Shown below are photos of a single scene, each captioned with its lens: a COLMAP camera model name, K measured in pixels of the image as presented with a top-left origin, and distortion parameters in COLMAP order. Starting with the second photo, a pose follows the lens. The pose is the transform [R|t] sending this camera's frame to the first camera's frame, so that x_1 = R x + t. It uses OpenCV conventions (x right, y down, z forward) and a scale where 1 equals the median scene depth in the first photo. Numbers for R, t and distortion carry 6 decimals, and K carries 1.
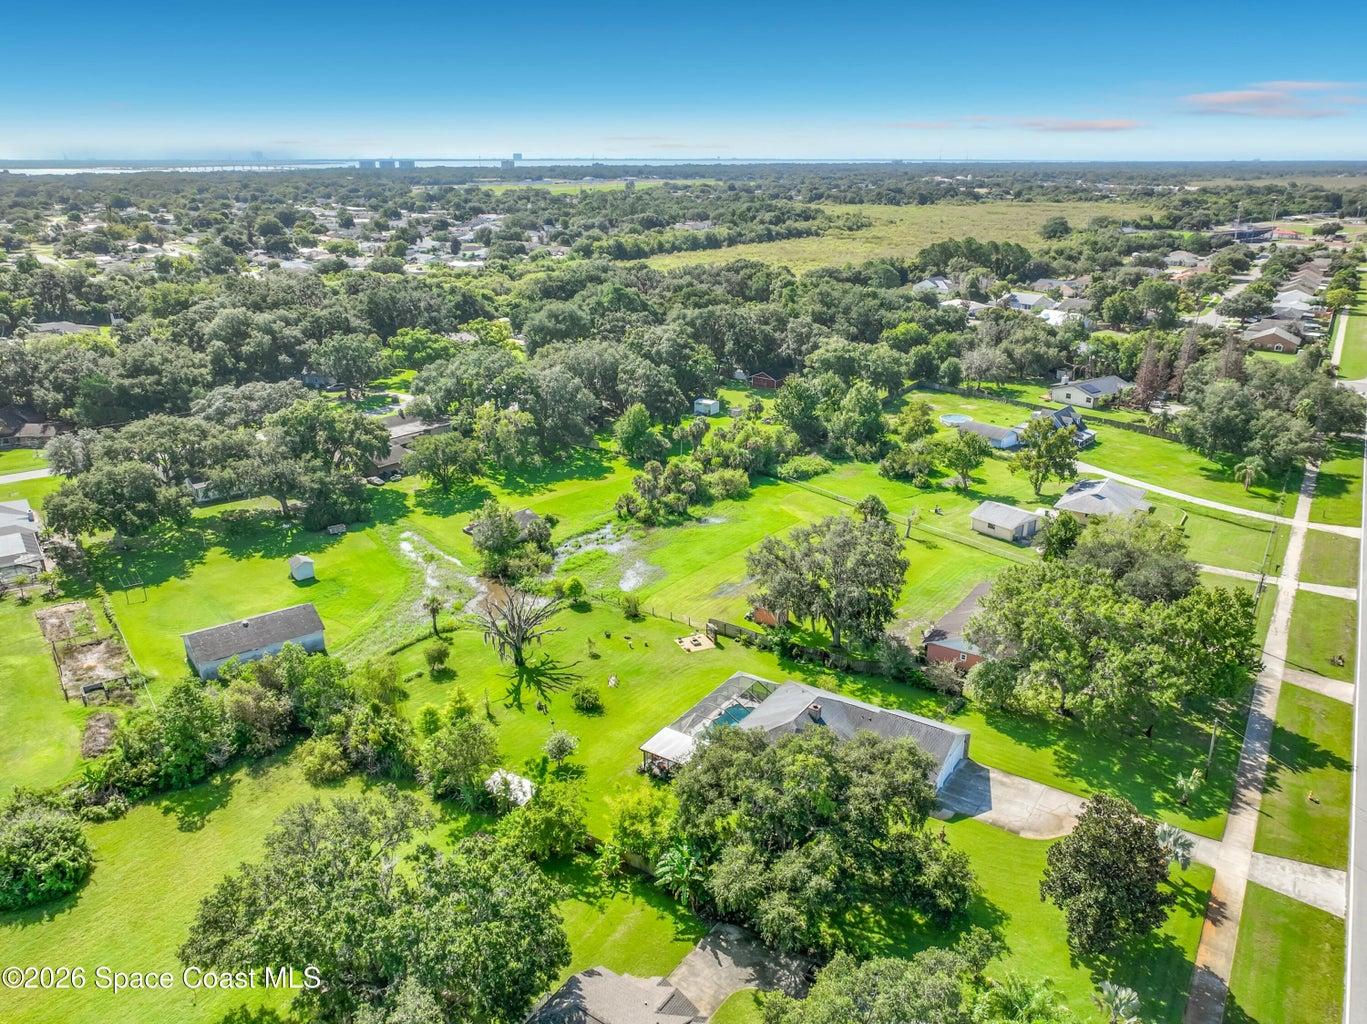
lens RADIAL K [[975.4, 0, 683.5], [0, 975.4, 512.0], [0, 0, 1]] dist [0.003208, 0.001947]
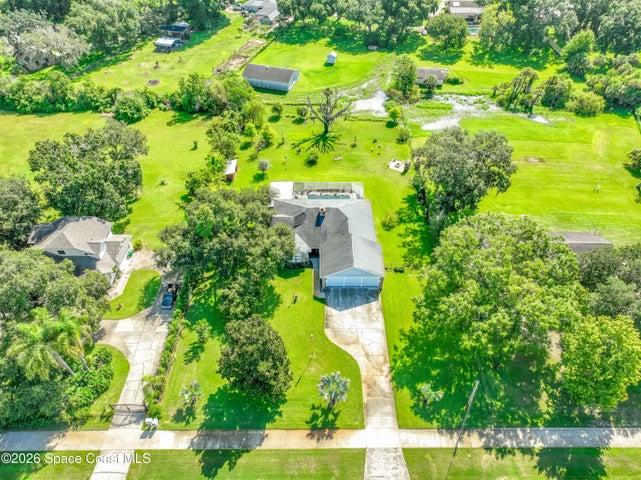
lens RADIAL K [[454.2, 0, 320.5], [0, 454.2, 240.0], [0, 0, 1]] dist [0.008166, 0.011555]
pose [[0.561044, 0.564010, -0.605906, 0.614153], [-0.291241, 0.819654, 0.493301, -0.144071], [0.774860, -0.100299, 0.624125, 0.450066]]
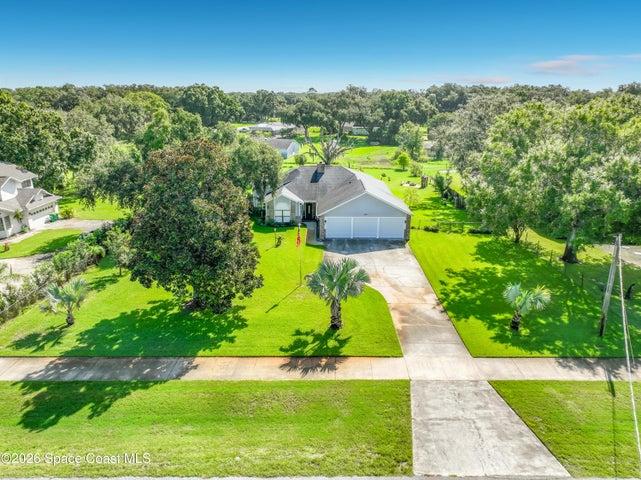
lens RADIAL K [[457.4, 0, 320.5], [0, 457.4, 240.0], [0, 0, 1]] dist [0.003208, 0.001947]
pose [[0.553623, 0.260876, -0.790851, 0.605713], [-0.289726, 0.950677, 0.110779, 0.215549], [0.780744, 0.167801, 0.601899, 0.601982]]
